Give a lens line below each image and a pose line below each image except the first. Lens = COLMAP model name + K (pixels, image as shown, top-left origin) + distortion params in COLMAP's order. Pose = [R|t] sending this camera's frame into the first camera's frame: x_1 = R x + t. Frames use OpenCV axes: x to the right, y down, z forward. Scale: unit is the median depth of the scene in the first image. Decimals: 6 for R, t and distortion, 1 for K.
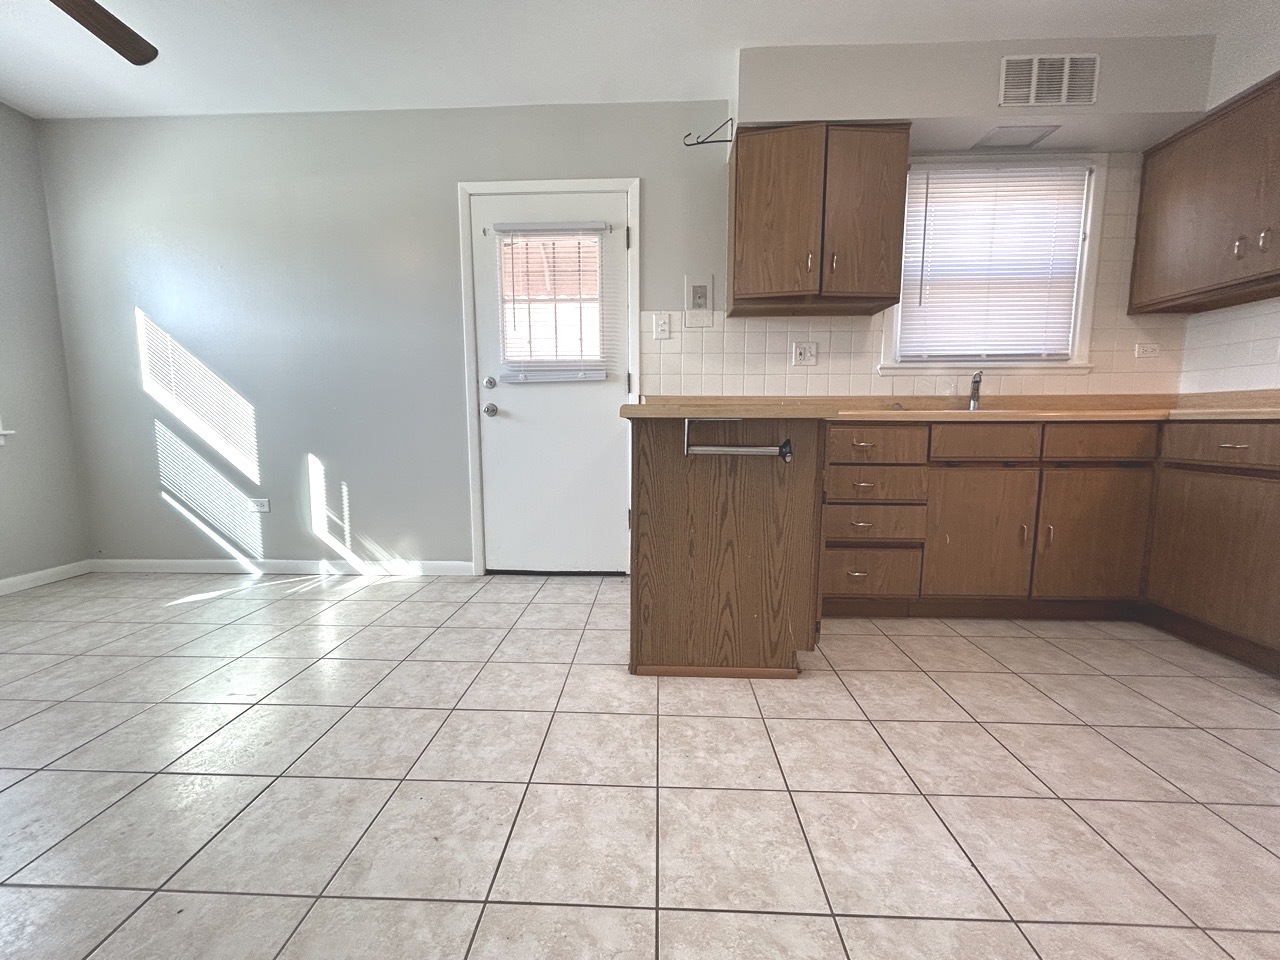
lens RADIAL K [[515.4, 0, 641.7], [0, 515.4, 477.3], [0, 0, 1]] dist [-0.003160, 0.000103]
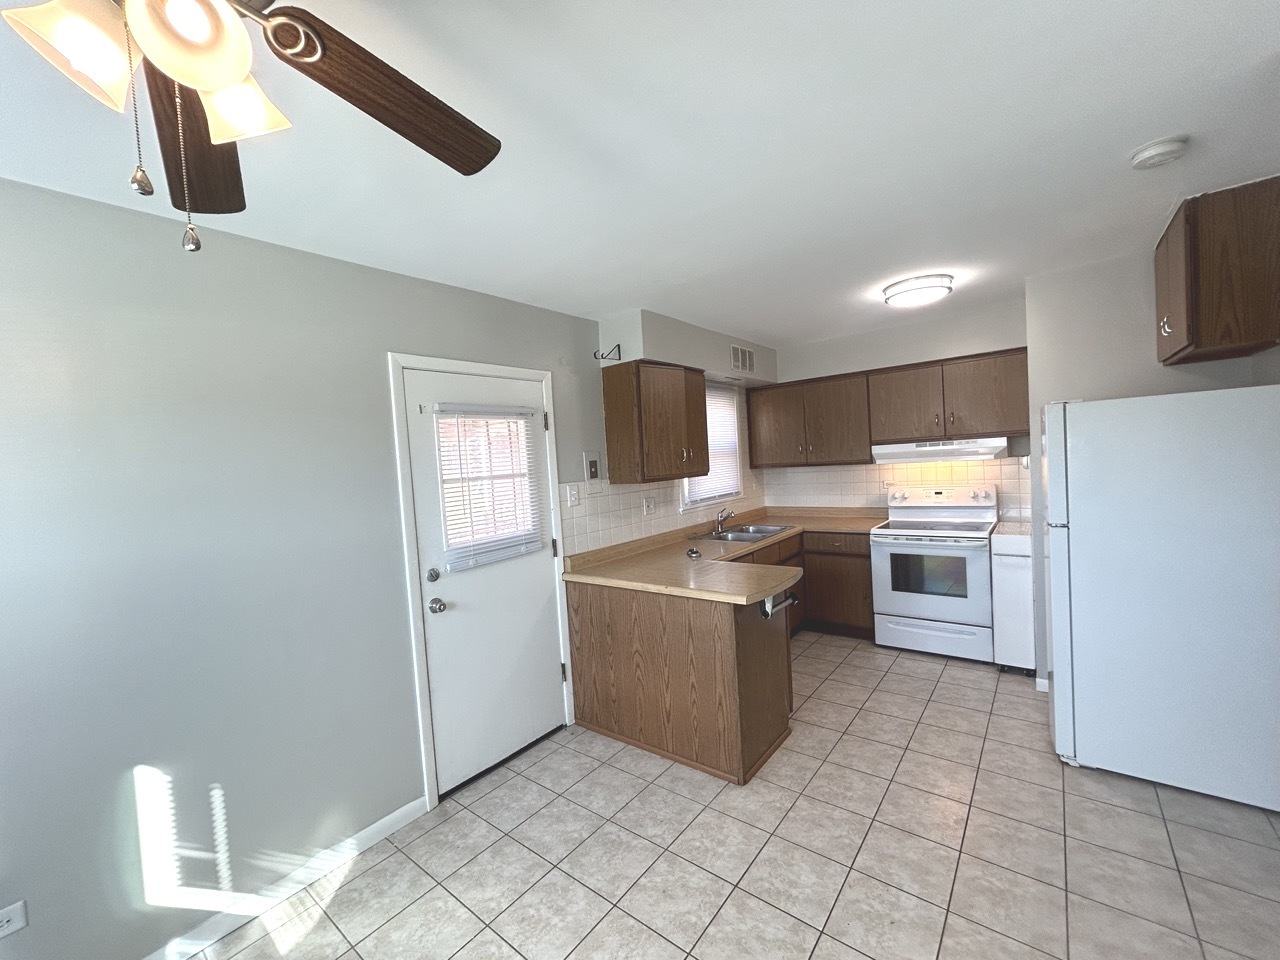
lens RADIAL K [[512.3, 0, 634.5], [0, 512.3, 481.8], [0, 0, 1]] dist [0.001565, 0.000057]
pose [[0.596586, -0.072023, 0.799311, -0.808540], [0.150166, 0.988393, -0.023019, -0.281466], [-0.788375, 0.133762, 0.600477, 0.202134]]
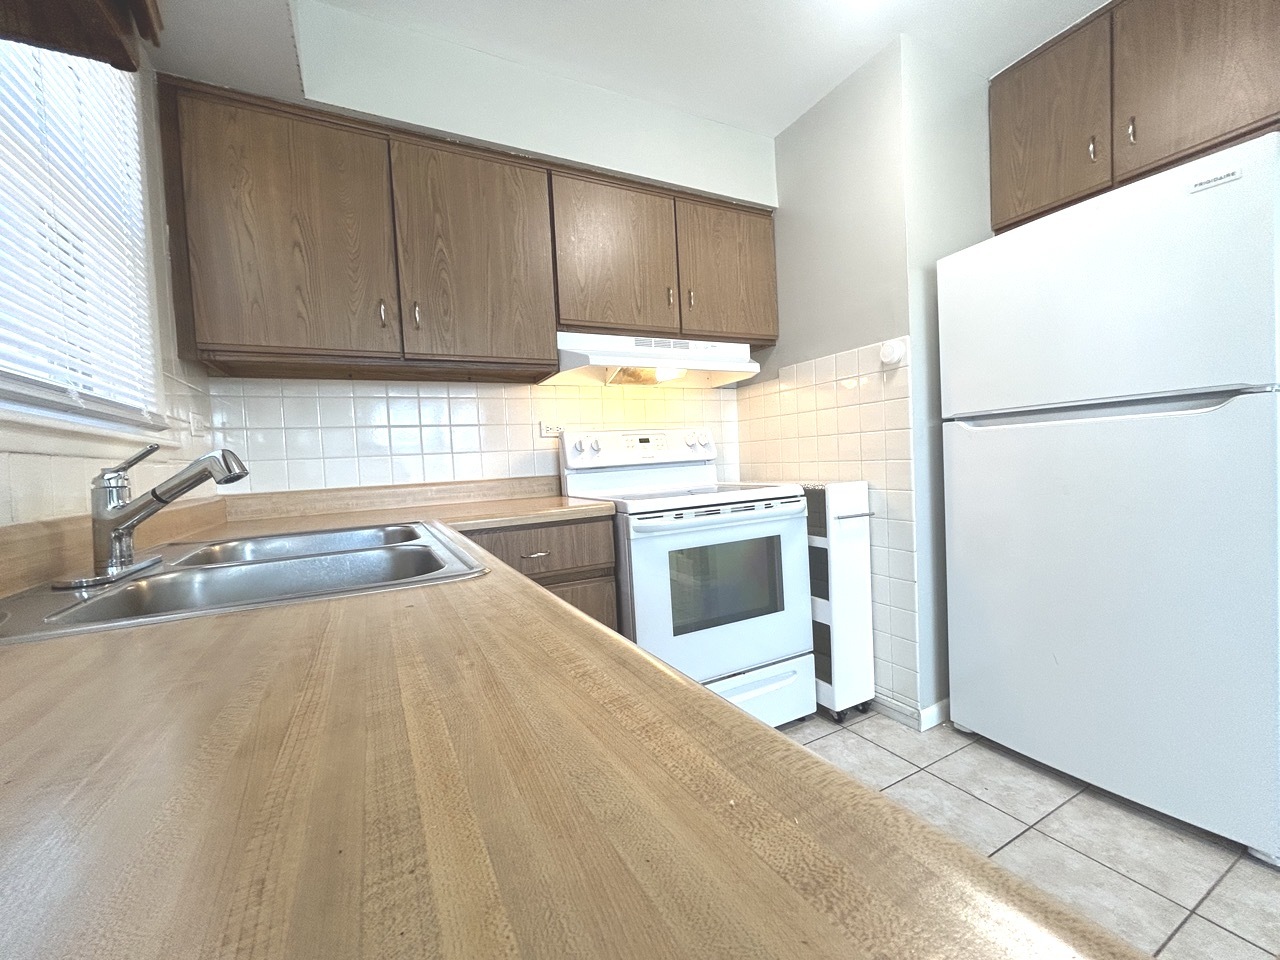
lens RADIAL K [[515.4, 0, 641.7], [0, 515.4, 477.3], [0, 0, 1]] dist [-0.003160, 0.000103]
pose [[-0.501542, -0.005661, 0.865115, 0.221107], [0.140411, 0.986188, 0.087855, -0.160027], [-0.853663, 0.165535, -0.493820, 0.858122]]
